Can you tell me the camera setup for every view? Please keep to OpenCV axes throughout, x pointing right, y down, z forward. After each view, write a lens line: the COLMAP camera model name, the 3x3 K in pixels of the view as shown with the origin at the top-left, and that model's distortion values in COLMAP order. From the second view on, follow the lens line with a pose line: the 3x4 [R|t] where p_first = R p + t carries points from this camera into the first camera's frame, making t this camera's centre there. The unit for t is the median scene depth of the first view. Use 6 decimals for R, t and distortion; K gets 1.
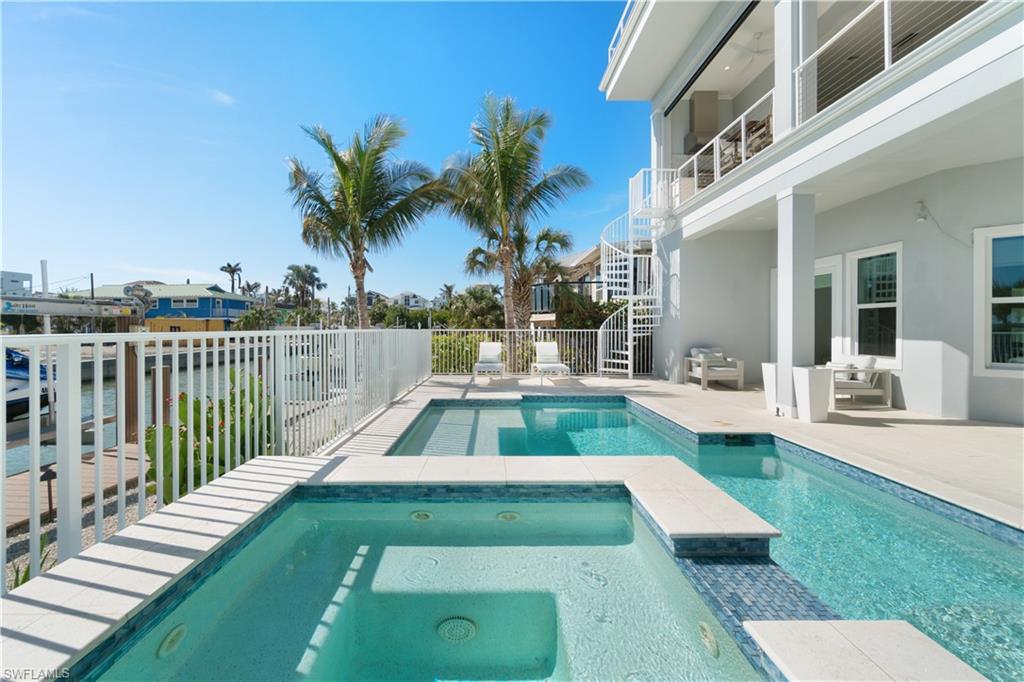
lens RADIAL K [[442.7, 0, 516.2], [0, 442.7, 331.7], [0, 0, 1]] dist [-0.002158, 0.001005]
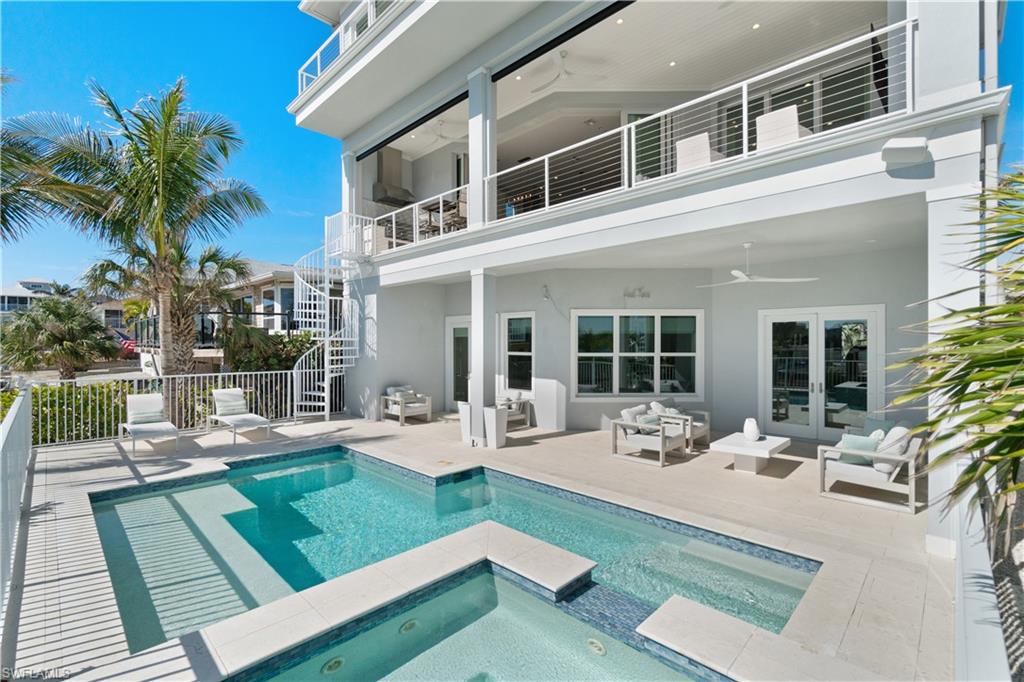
lens RADIAL K [[442.7, 0, 512.4], [0, 442.7, 347.0], [0, 0, 1]] dist [-0.002158, 0.001005]
pose [[0.719443, 0.000280, 0.694552, -0.158384], [-0.001887, 0.999997, 0.001551, -0.072915], [-0.694549, -0.002426, 0.719441, 0.005192]]
